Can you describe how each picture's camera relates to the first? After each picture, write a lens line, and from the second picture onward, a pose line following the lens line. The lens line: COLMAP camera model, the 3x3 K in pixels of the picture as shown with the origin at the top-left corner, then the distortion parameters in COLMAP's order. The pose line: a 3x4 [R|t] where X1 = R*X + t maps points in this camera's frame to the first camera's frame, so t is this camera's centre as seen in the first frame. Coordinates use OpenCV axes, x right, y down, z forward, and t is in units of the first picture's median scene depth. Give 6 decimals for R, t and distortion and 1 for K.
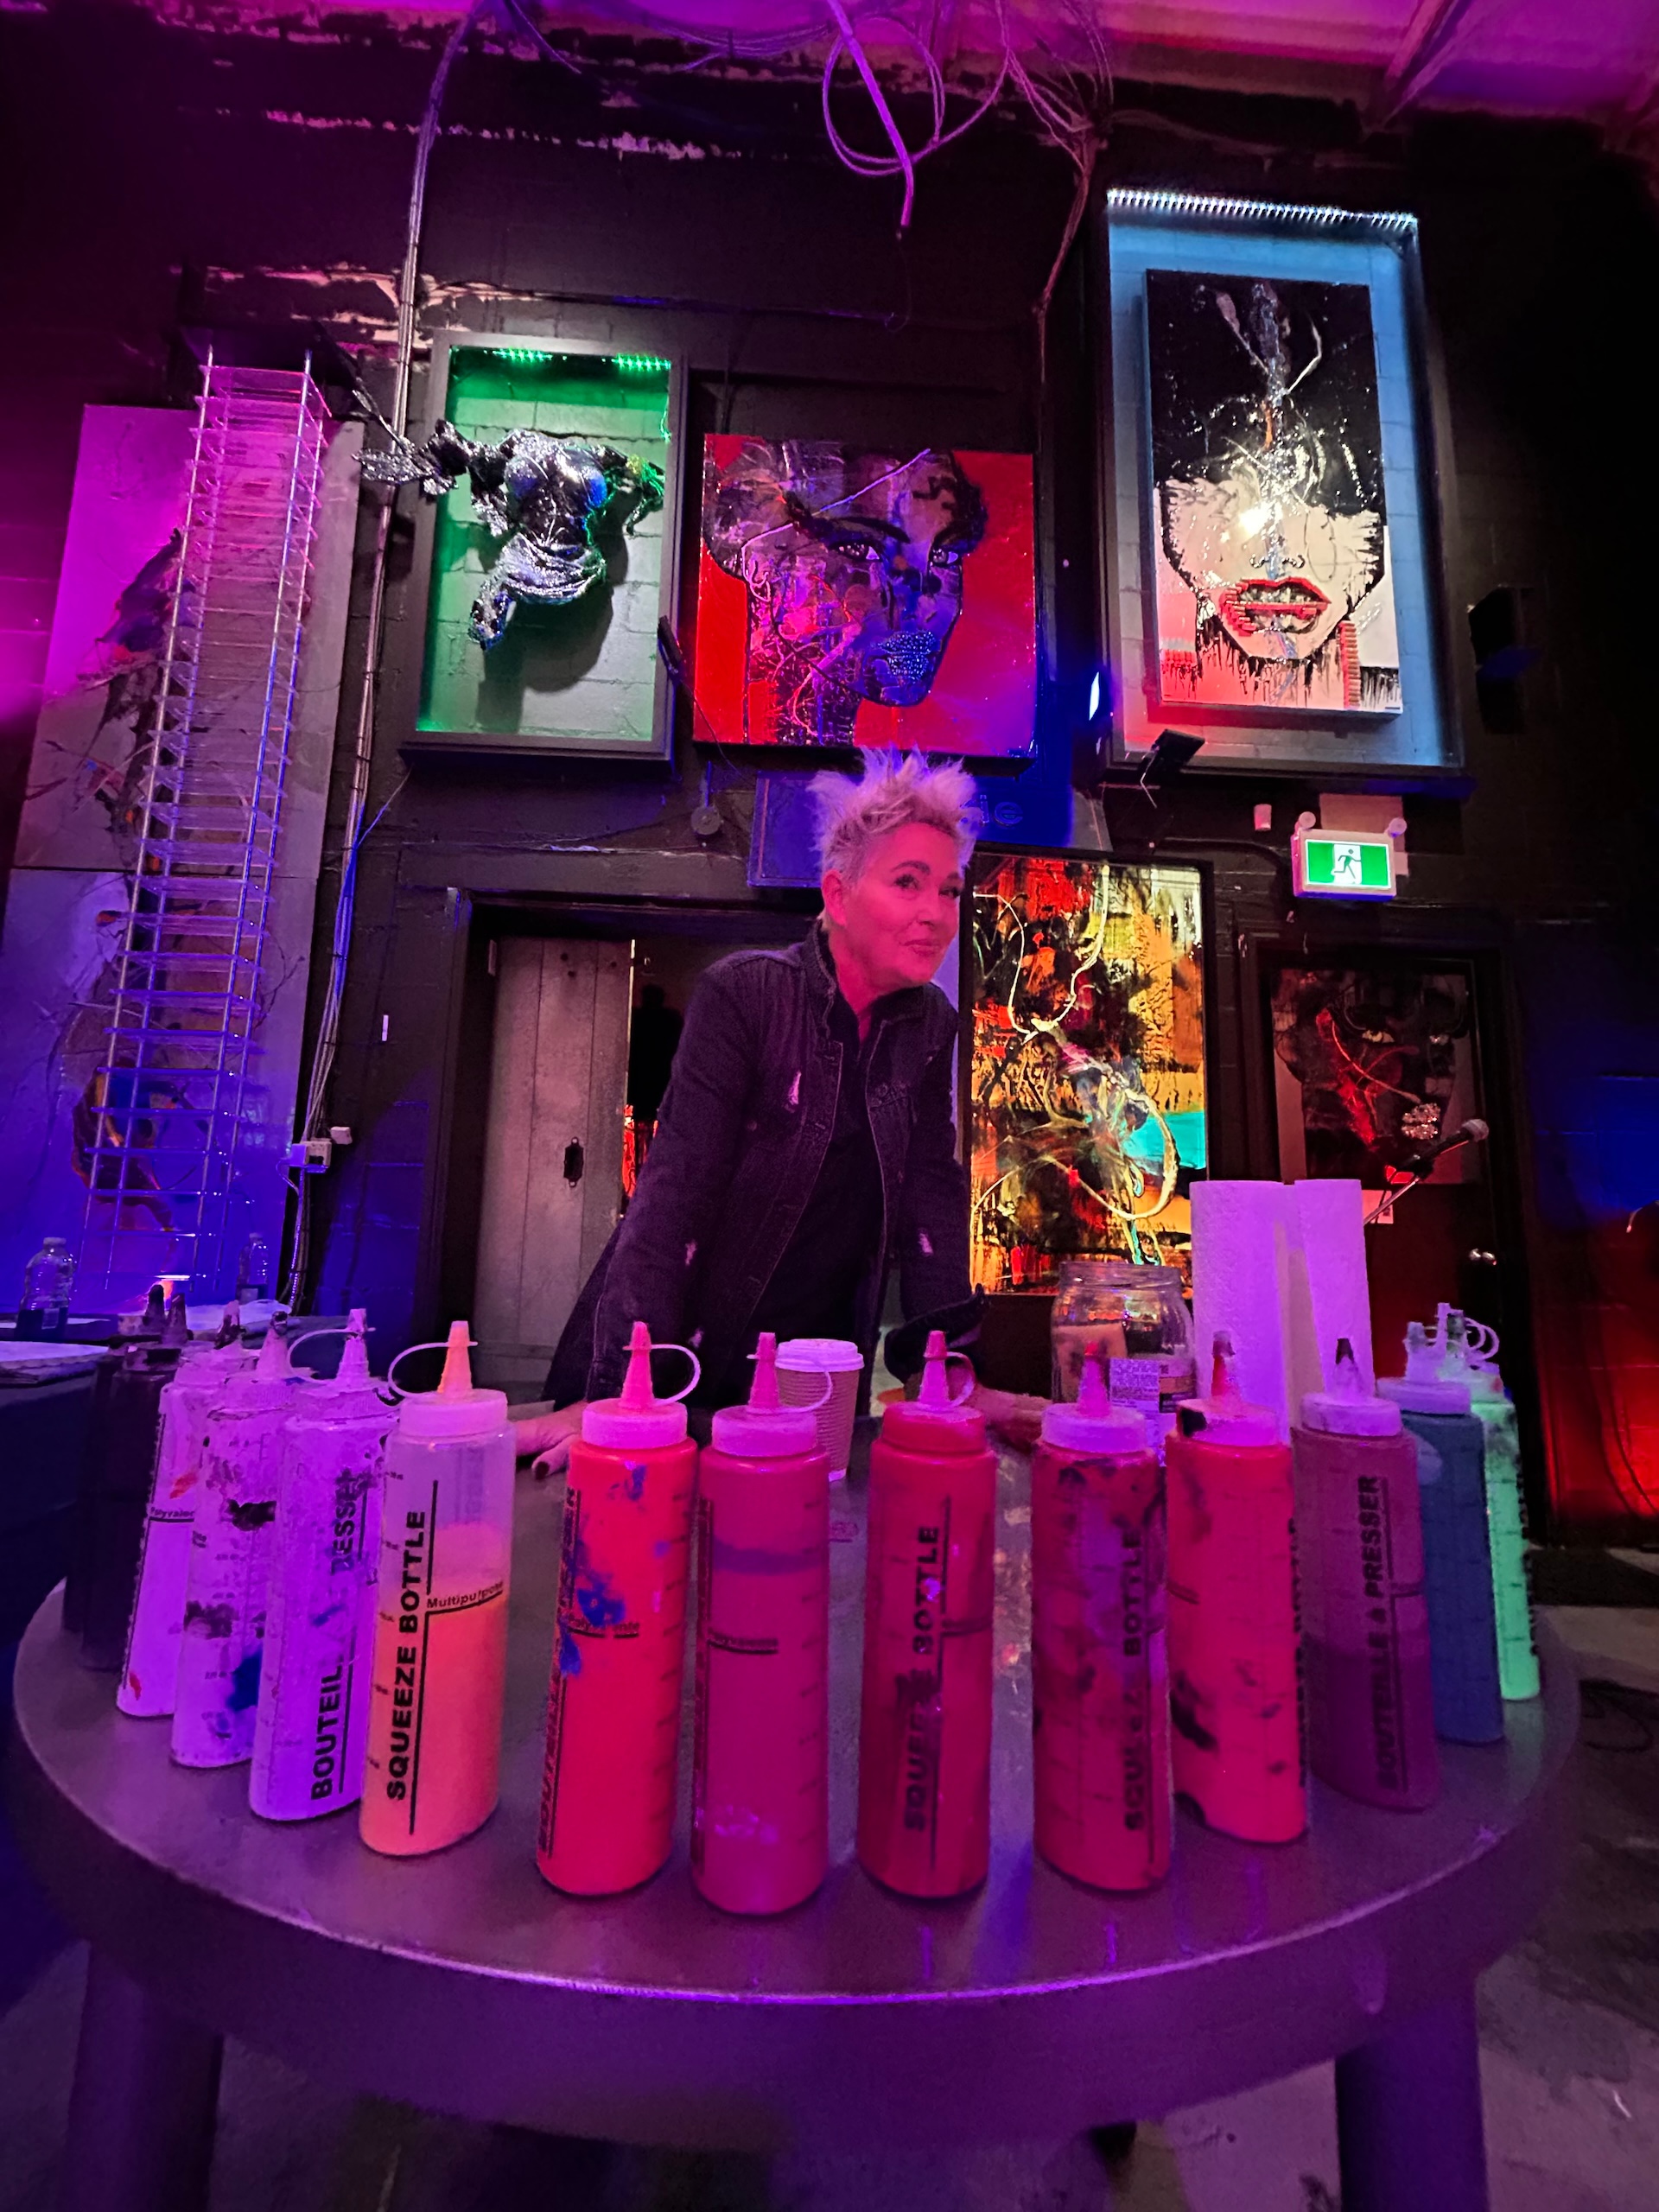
lens RADIAL K [[894.7, 0, 837.5], [0, 894.7, 1097.8], [0, 0, 1]] dist [0.000580, -0.000086]
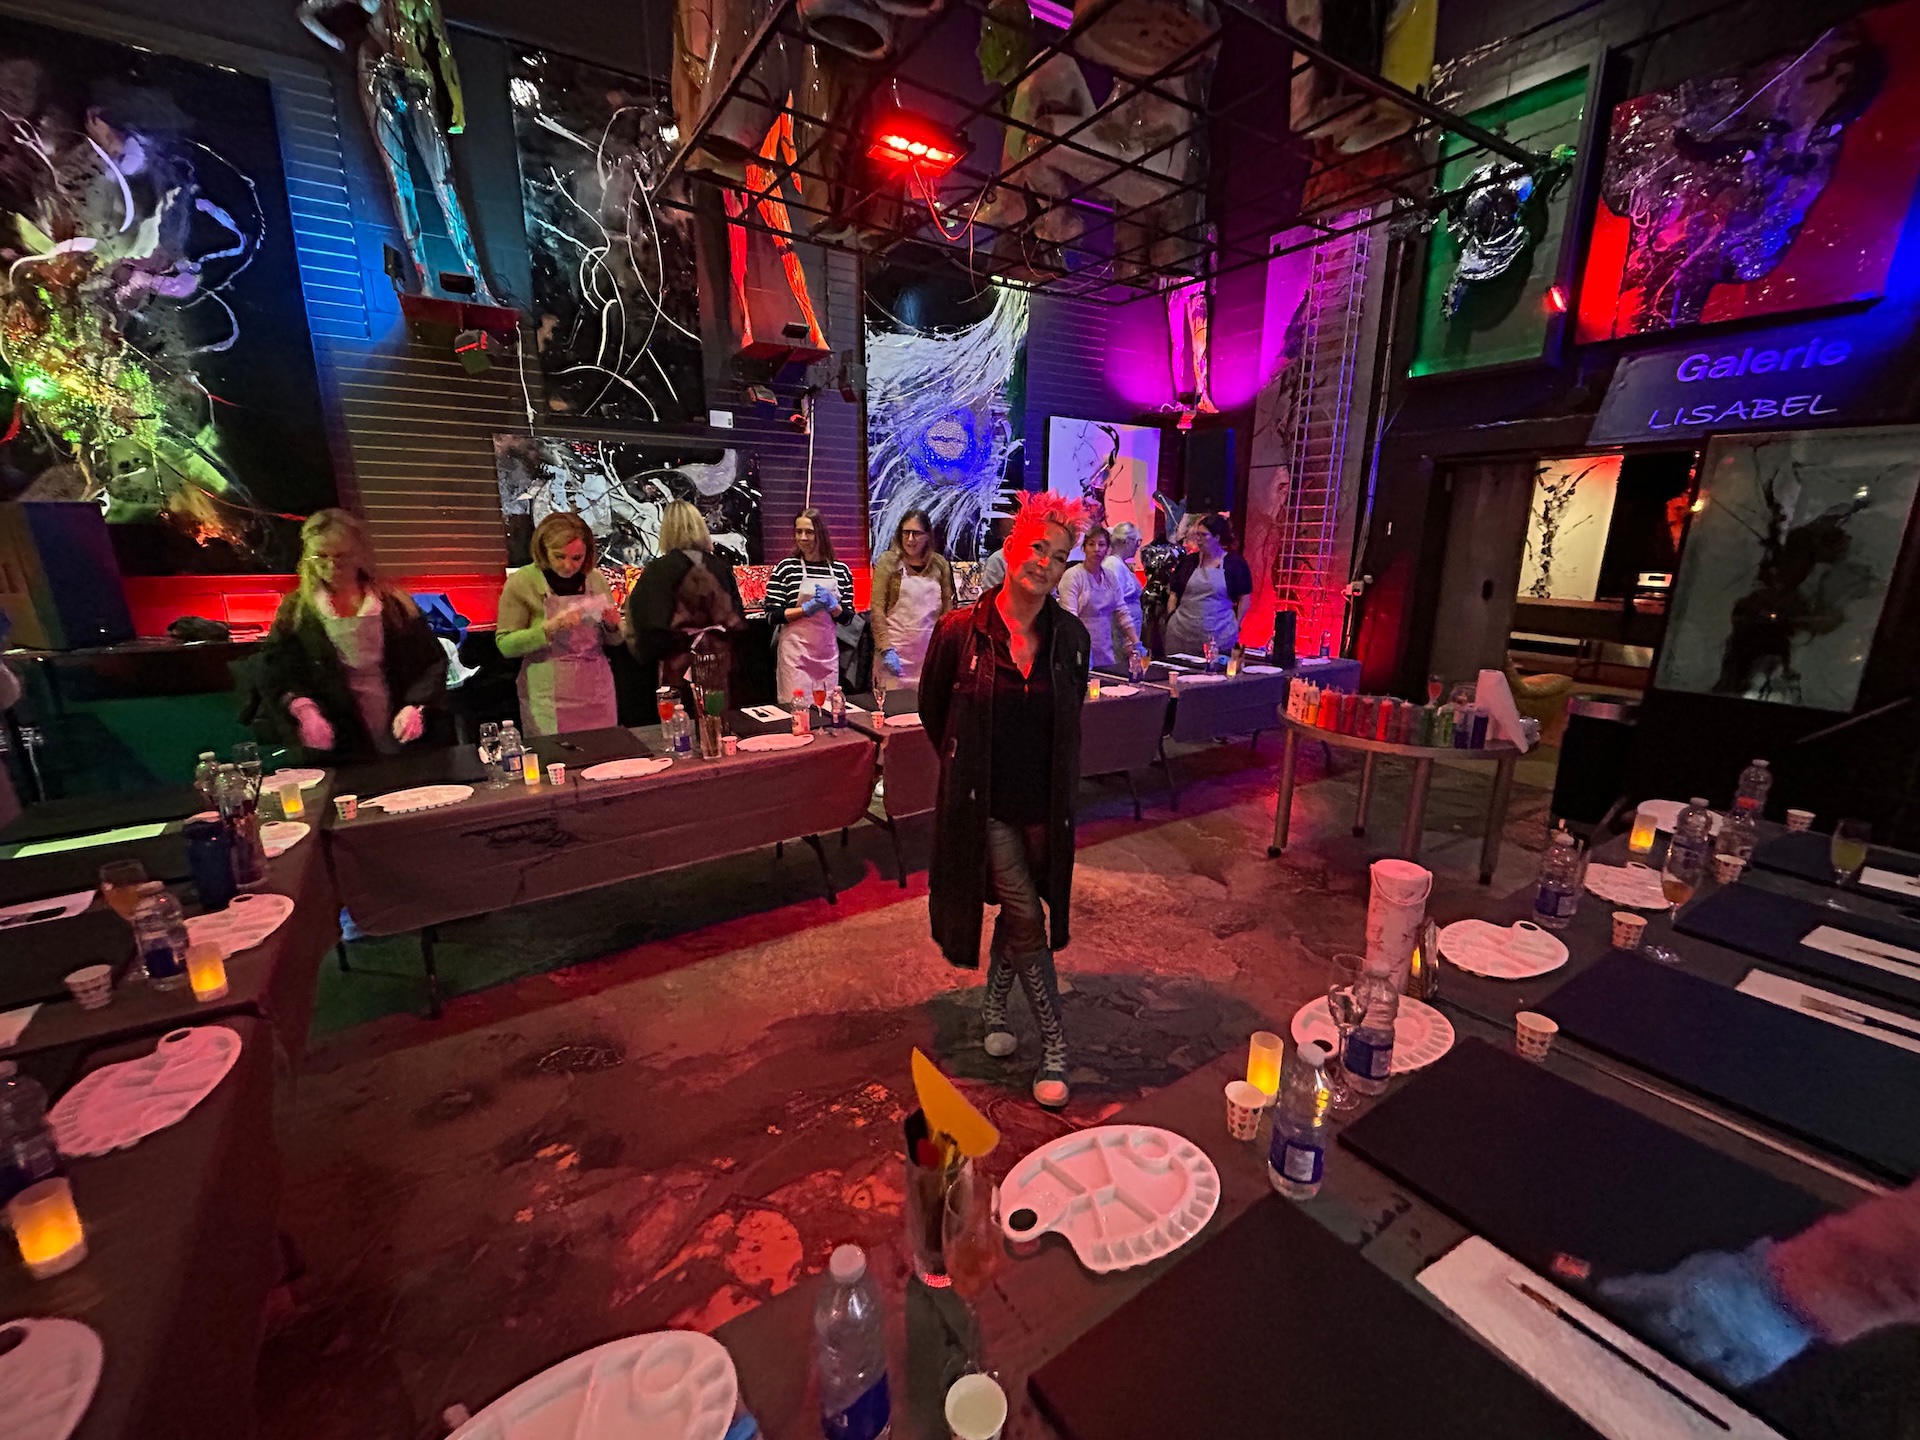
lens RADIAL K [[776.6, 0, 961.3], [0, 776.6, 718.4], [0, 0, 1]] dist [0.000580, -0.000086]
pose [[0.488428, 0.187294, -0.852267, 0.644172], [0.125011, 0.951600, 0.280766, -0.282848], [0.863603, -0.243677, 0.441375, -0.797356]]
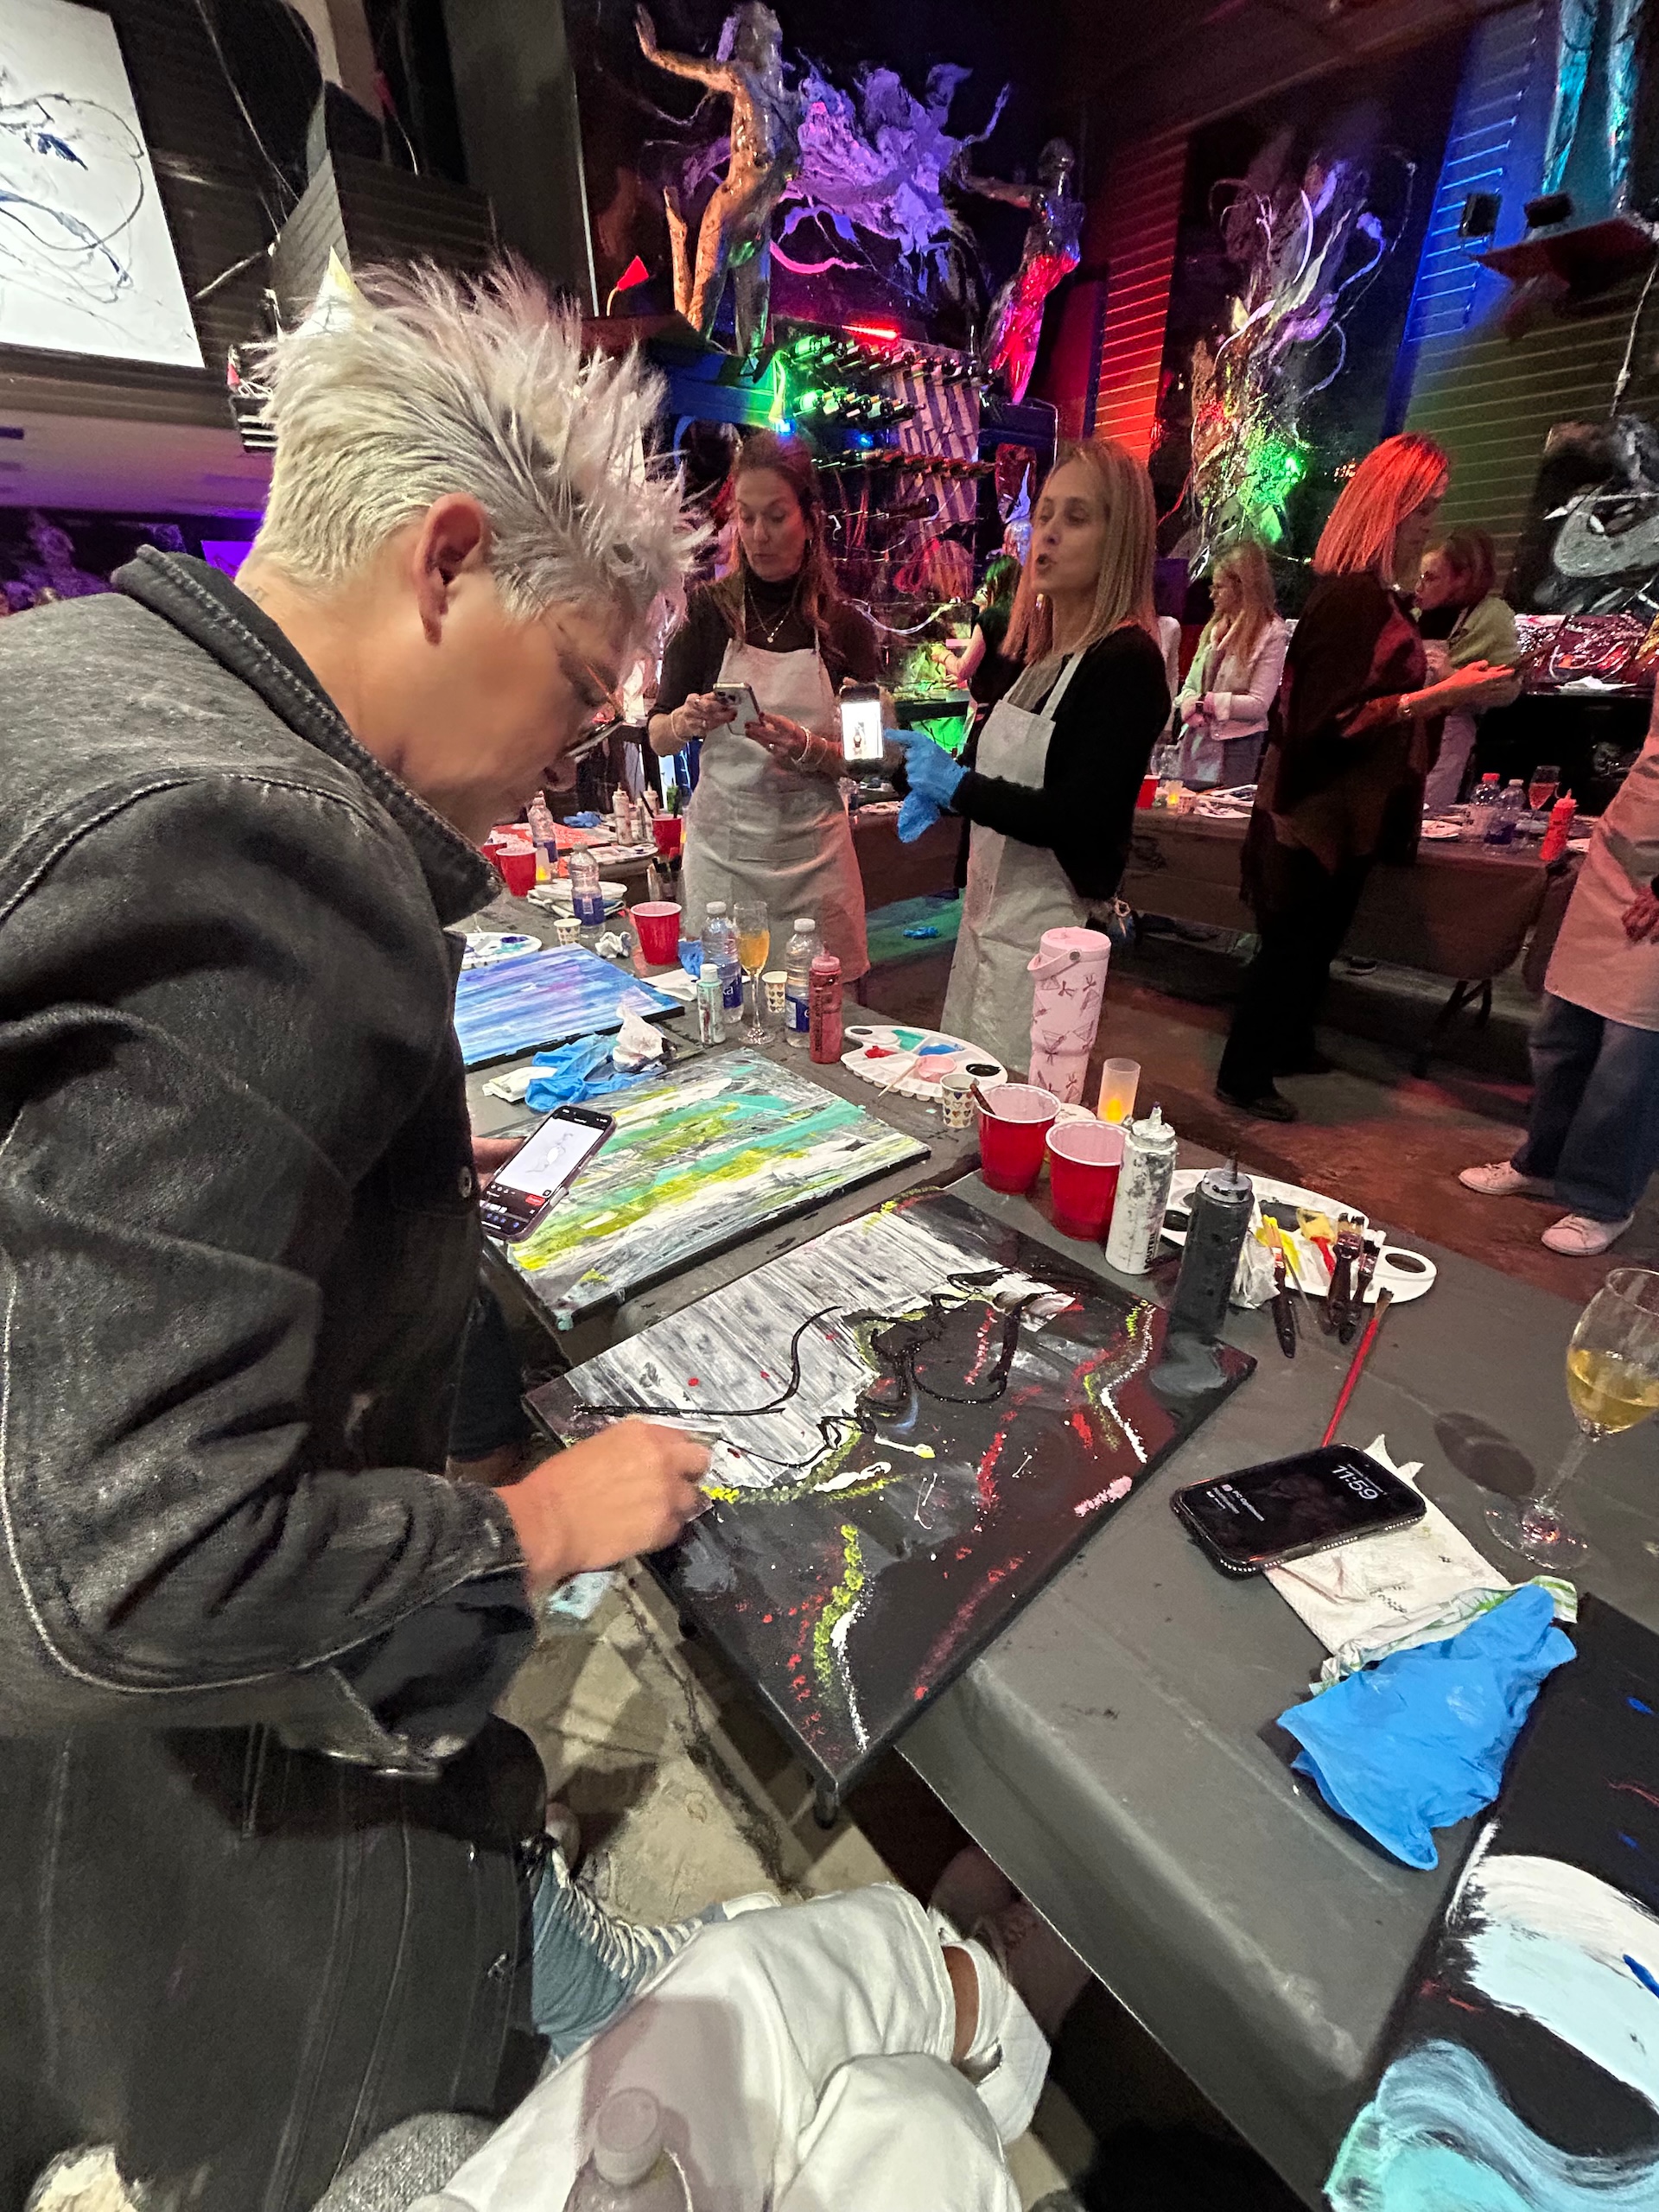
lens RADIAL K [[894.7, 0, 822.7], [0, 894.7, 1113.3], [0, 0, 1]] dist [0.000580, -0.000086]
pose [[-0.815061, 0.271612, -0.511764, 0.708592], [0.083355, 0.929088, 0.360345, -0.122018], [0.573347, 0.251045, -0.779903, -0.149433]]
